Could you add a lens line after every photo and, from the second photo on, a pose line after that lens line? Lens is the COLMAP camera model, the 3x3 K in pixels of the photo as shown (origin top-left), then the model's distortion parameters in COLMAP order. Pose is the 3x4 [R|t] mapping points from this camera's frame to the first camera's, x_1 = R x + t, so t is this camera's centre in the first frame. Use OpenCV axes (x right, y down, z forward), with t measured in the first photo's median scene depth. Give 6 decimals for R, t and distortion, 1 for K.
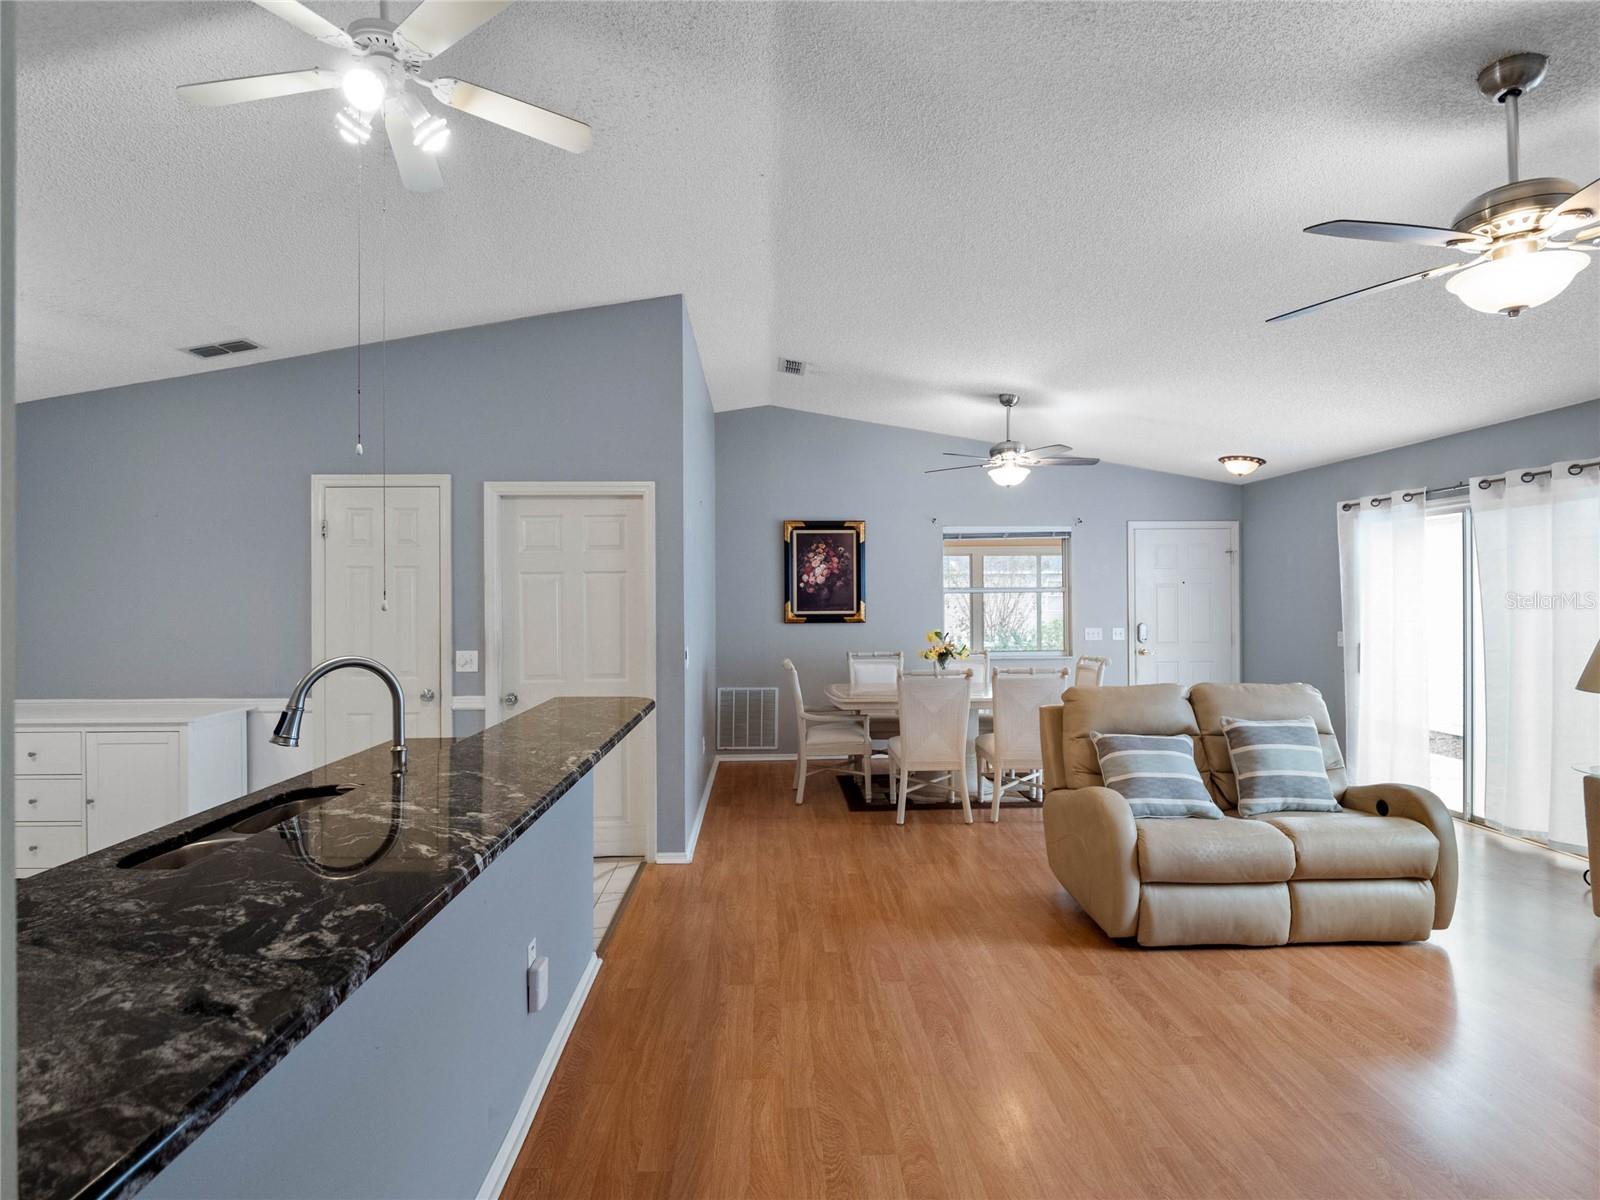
lens RADIAL K [[793.1, 0, 800.0], [0, 793.1, 600.0], [0, 0, 1]] dist [-0.005119, -0.001850]
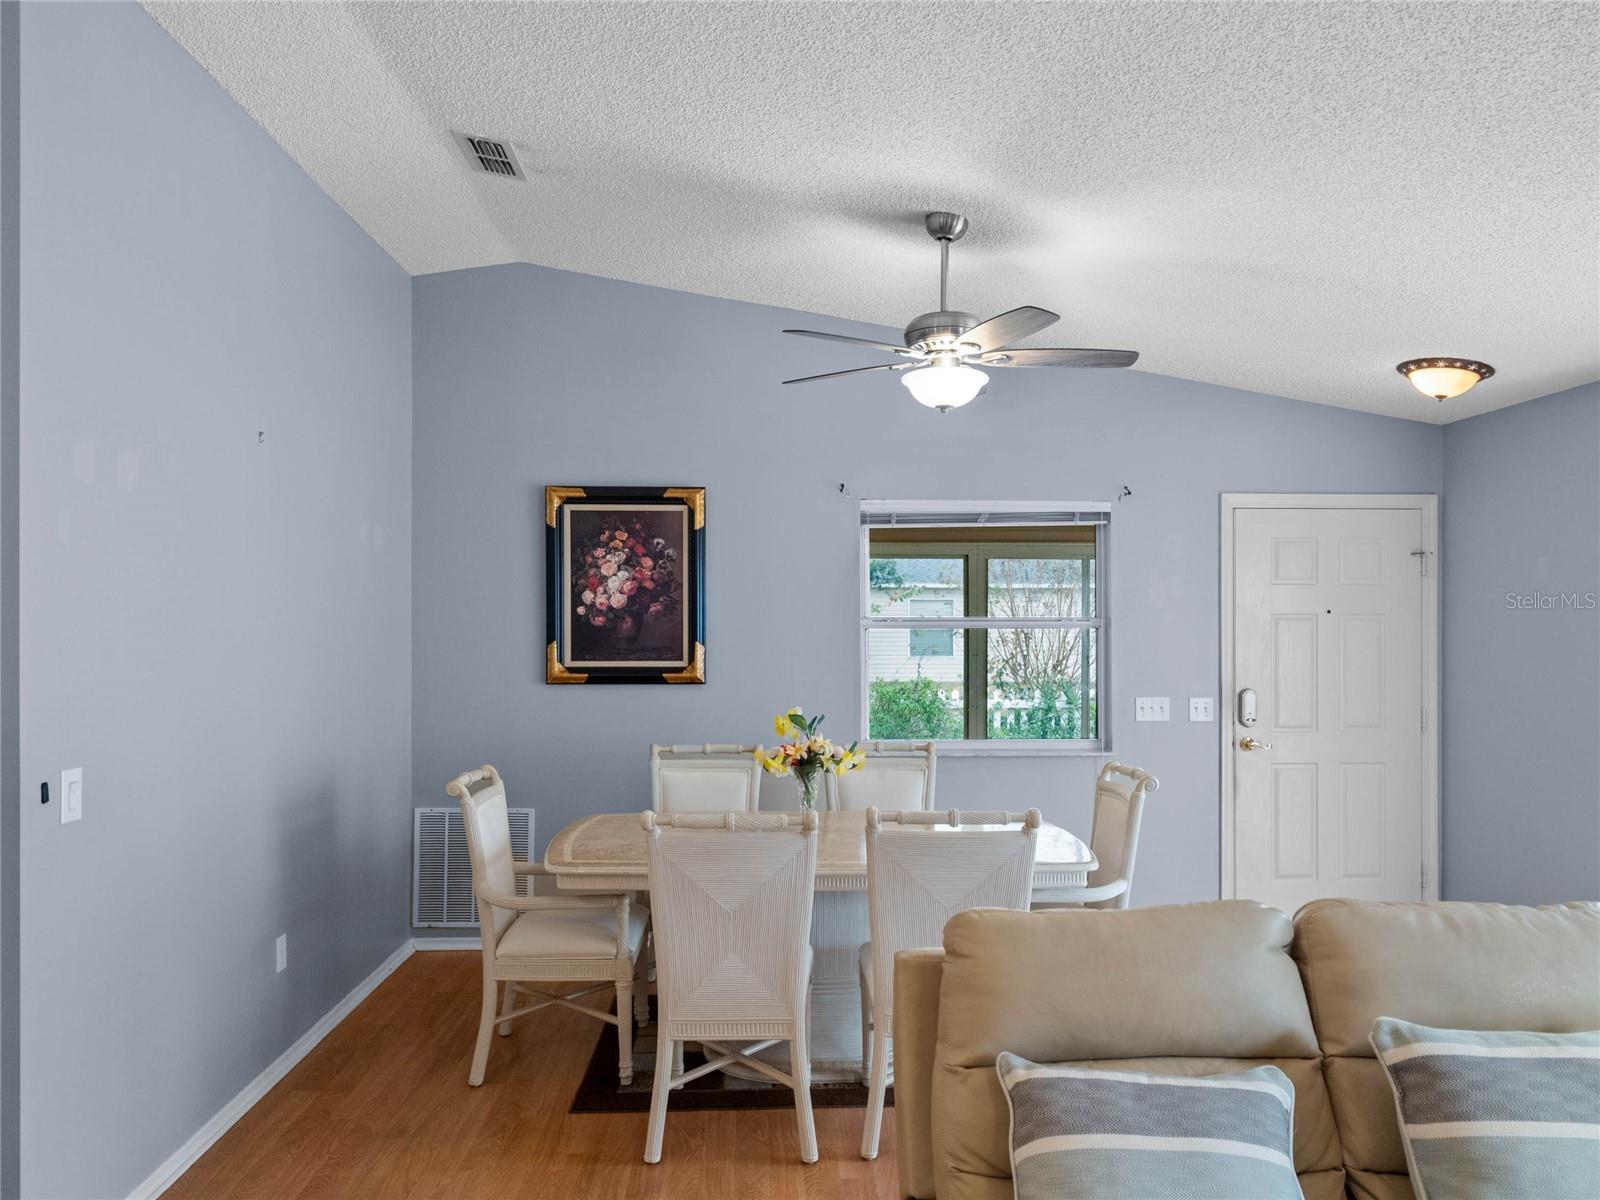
lens RADIAL K [[1102.4, 0, 798.4], [0, 1102.4, 616.3], [0, 0, 1]] dist [-0.001122, 0.003724]
pose [[0.999749, 0.008844, -0.020564, 0.167089], [-0.008940, 0.999950, -0.004561, -0.013765], [0.020523, 0.004744, 0.999778, 0.298045]]
